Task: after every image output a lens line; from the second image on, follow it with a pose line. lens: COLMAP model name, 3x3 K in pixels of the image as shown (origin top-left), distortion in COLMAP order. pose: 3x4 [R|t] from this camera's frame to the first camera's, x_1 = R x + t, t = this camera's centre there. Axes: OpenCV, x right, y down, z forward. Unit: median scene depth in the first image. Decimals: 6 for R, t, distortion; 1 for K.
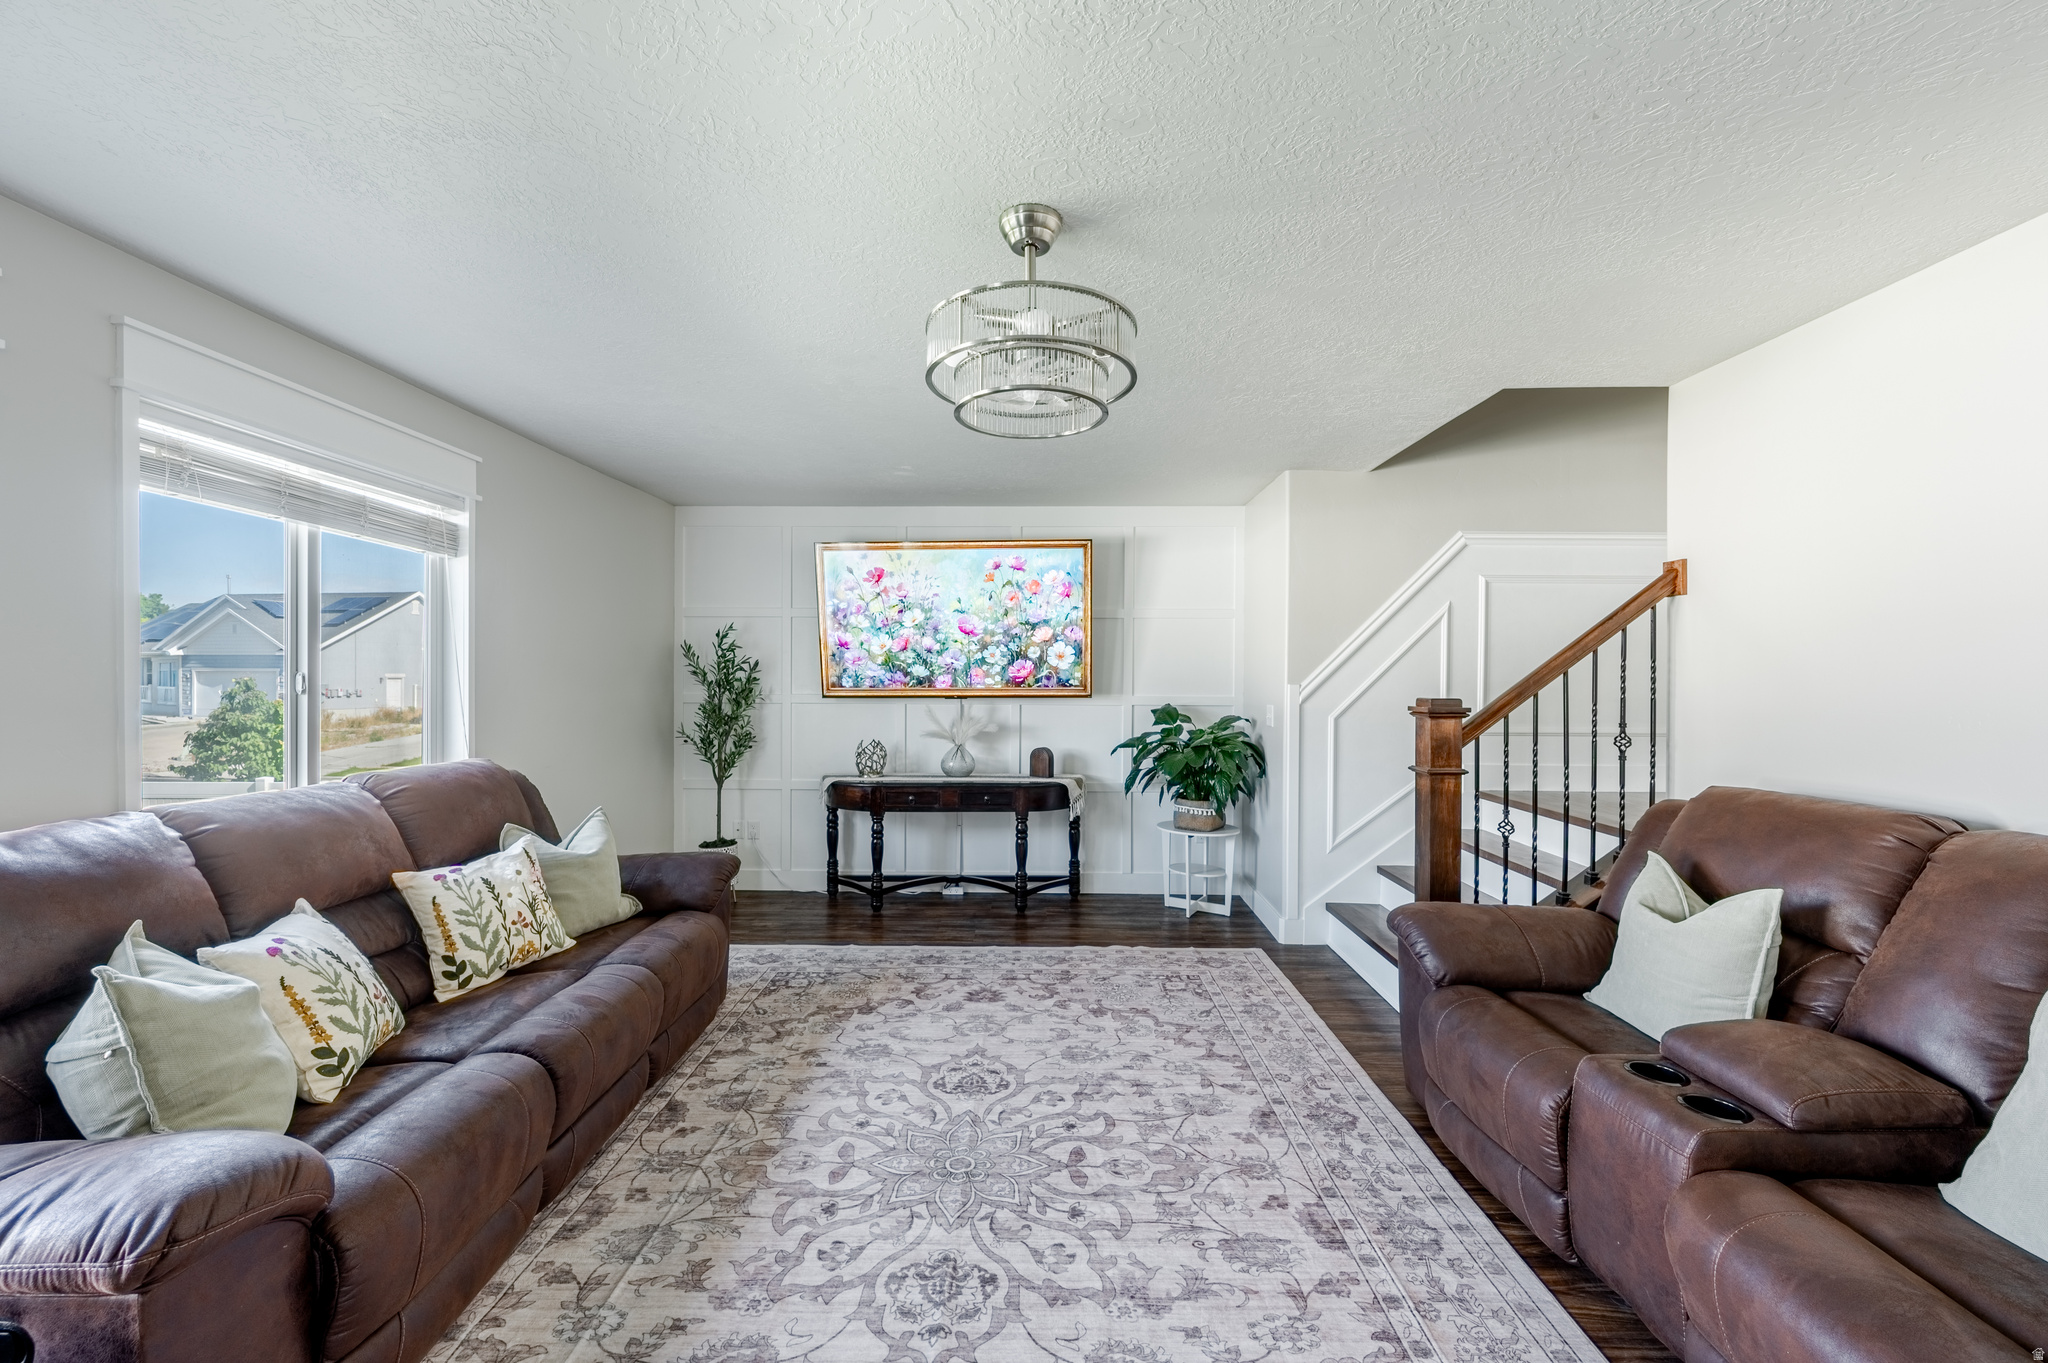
lens RADIAL K [[806.5, 0, 1026.3], [0, 806.5, 683.6], [0, 0, 1]] dist [-0.000849, -0.000115]
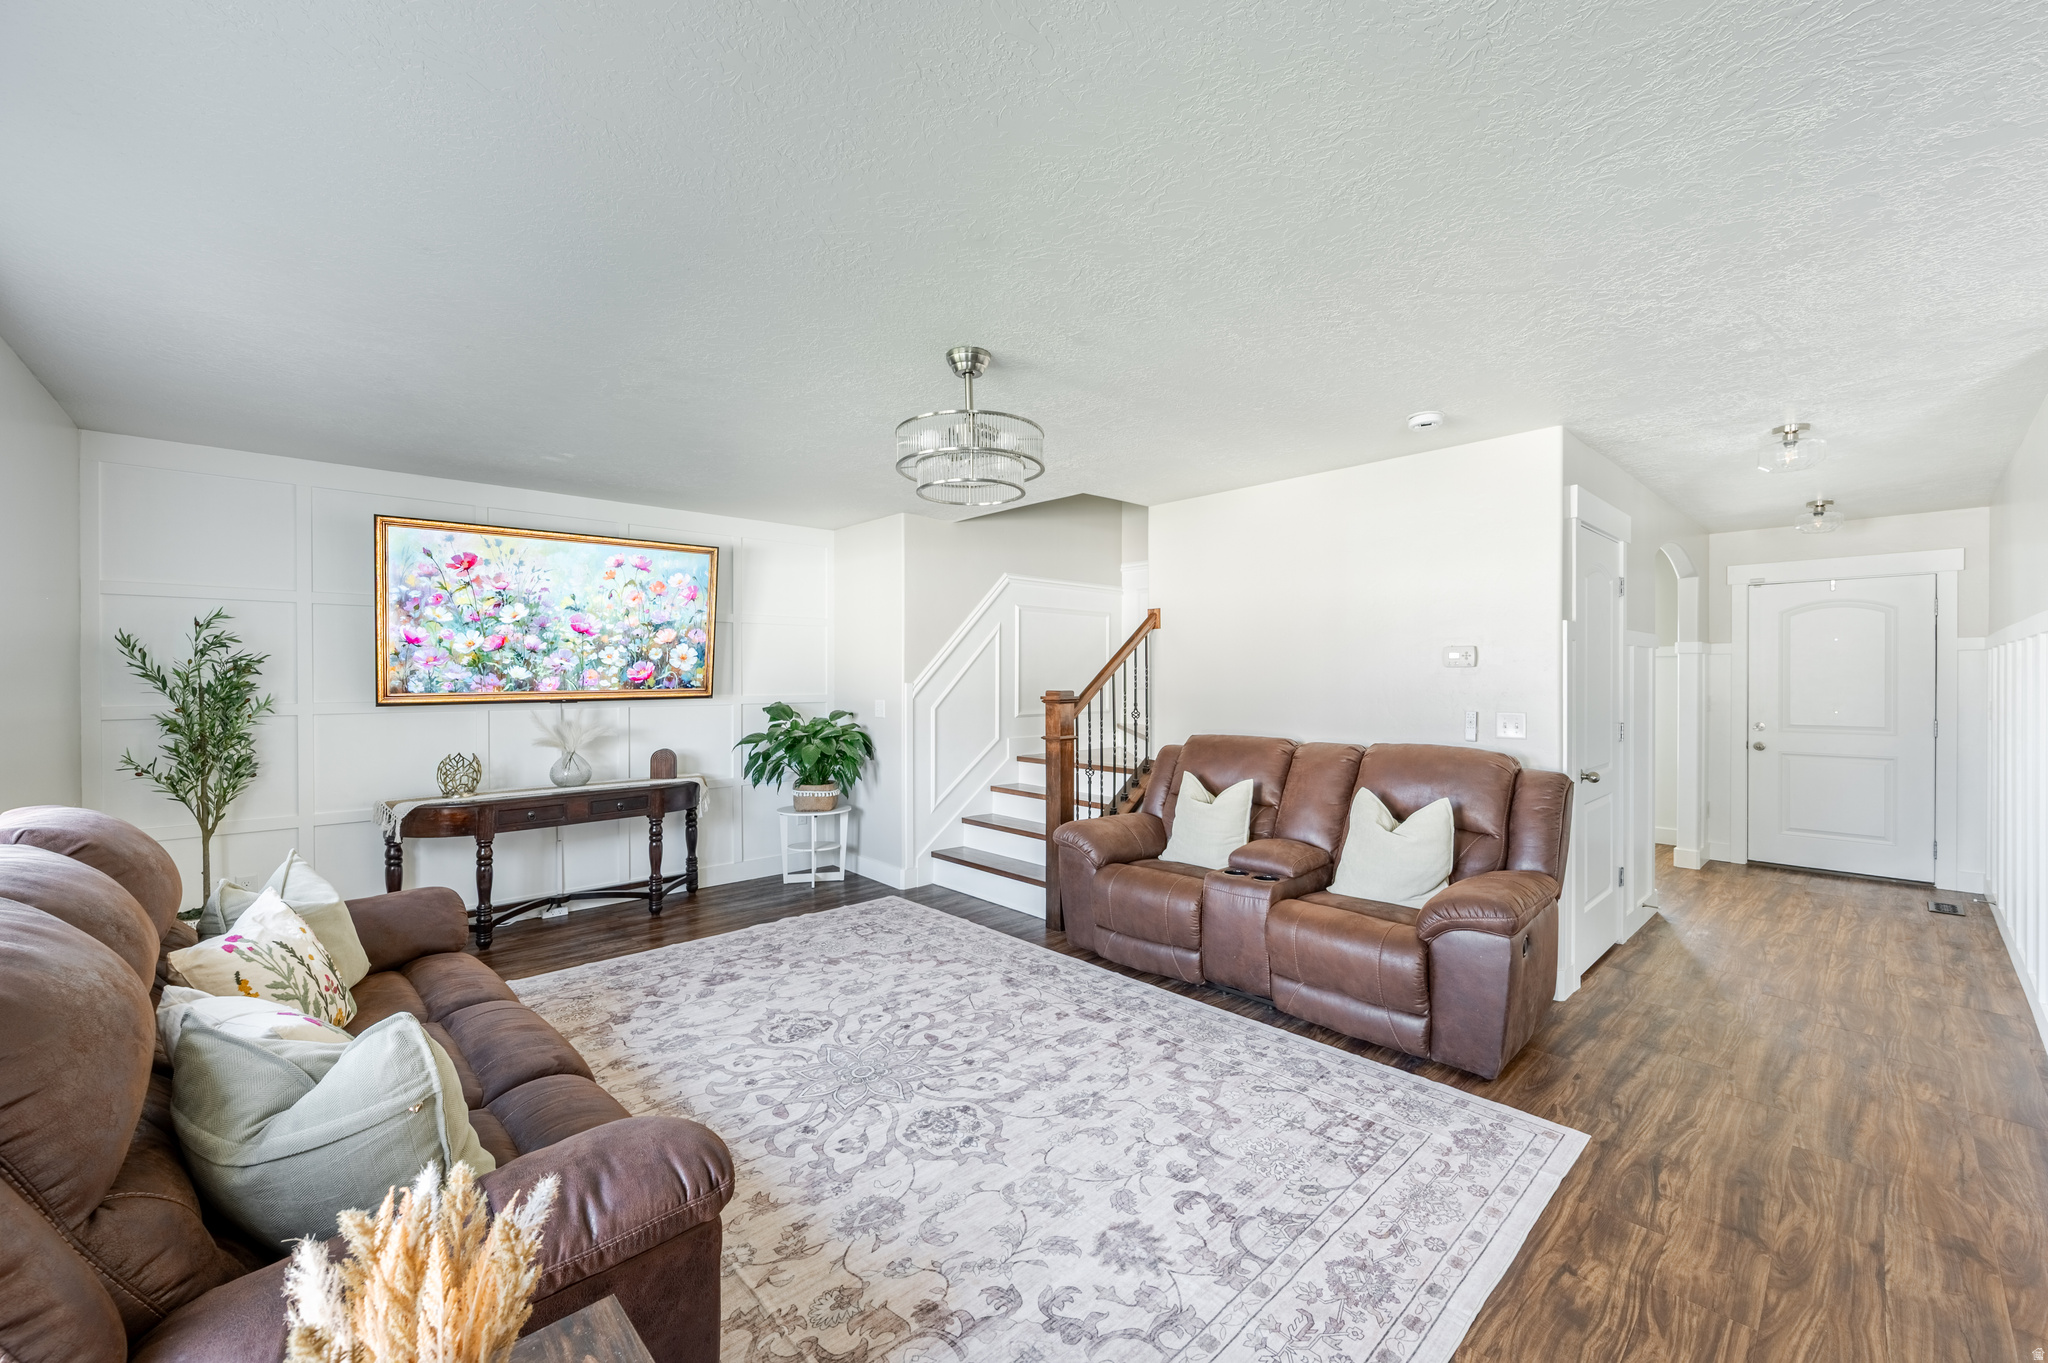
lens RADIAL K [[806.5, 0, 1023.3], [0, 806.5, 684.3], [0, 0, 1]] dist [-0.000849, -0.000115]
pose [[0.721640, -0.011988, 0.692165, -0.521862], [0.011006, 0.999922, 0.005844, -0.003001], [-0.692181, 0.003401, 0.721716, -0.046804]]
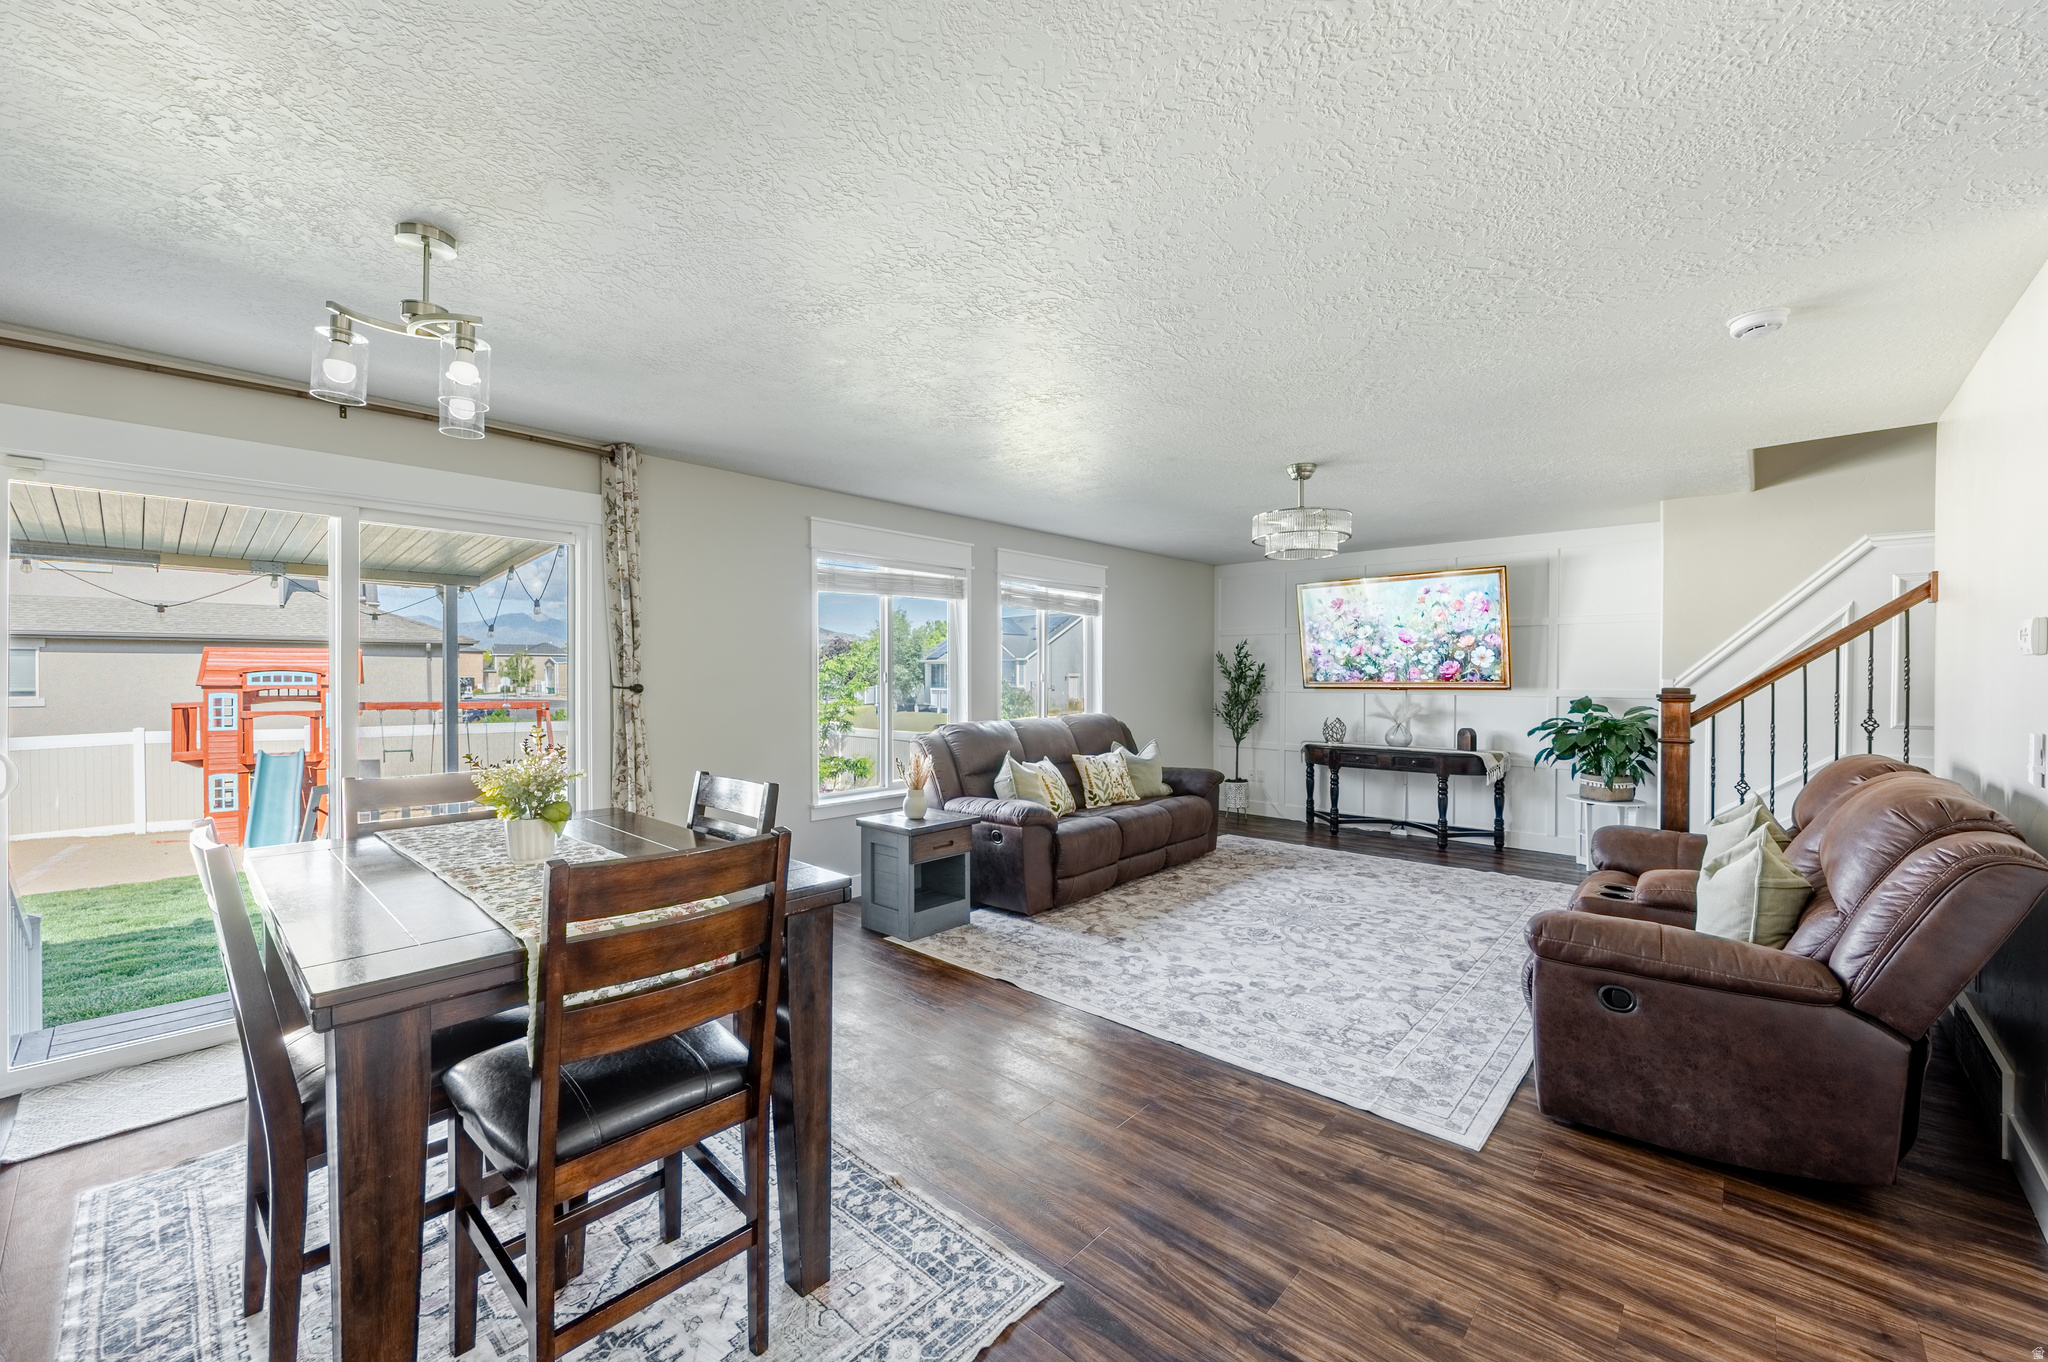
lens RADIAL K [[806.5, 0, 1022.5], [0, 806.5, 683.3], [0, 0, 1]] dist [-0.000849, -0.000115]
pose [[0.745672, 0.004458, -0.666298, 0.521927], [-0.003942, 0.999990, 0.002279, 0.010652], [0.666301, 0.000928, 0.745682, -0.662337]]
